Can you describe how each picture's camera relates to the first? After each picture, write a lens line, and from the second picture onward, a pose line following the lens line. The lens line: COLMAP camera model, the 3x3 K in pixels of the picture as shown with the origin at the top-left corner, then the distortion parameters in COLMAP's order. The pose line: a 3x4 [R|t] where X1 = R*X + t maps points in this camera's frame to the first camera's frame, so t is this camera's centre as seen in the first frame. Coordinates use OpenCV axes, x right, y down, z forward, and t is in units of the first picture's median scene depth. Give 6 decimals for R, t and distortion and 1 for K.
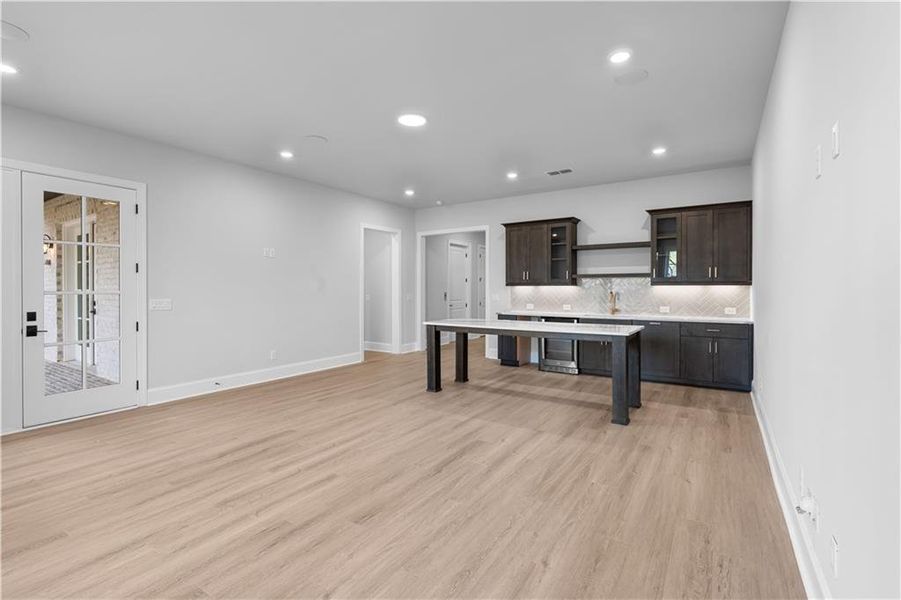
lens RADIAL K [[424.3, 0, 450.5], [0, 424.3, 300.0], [0, 0, 1]] dist [0.001473, 0.000476]
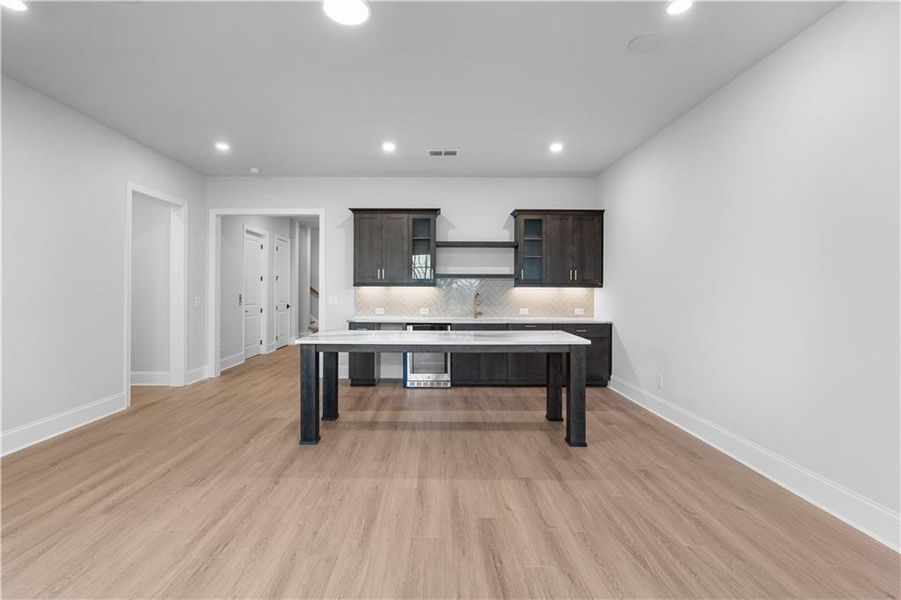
lens RADIAL K [[425.6, 0, 449.8], [0, 425.6, 295.4], [0, 0, 1]] dist [-0.002126, 0.000409]
pose [[0.828697, -0.003413, 0.559688, -0.197620], [0.011284, 0.999880, -0.010611, -0.006419], [-0.559584, 0.015109, 0.828636, 0.272462]]
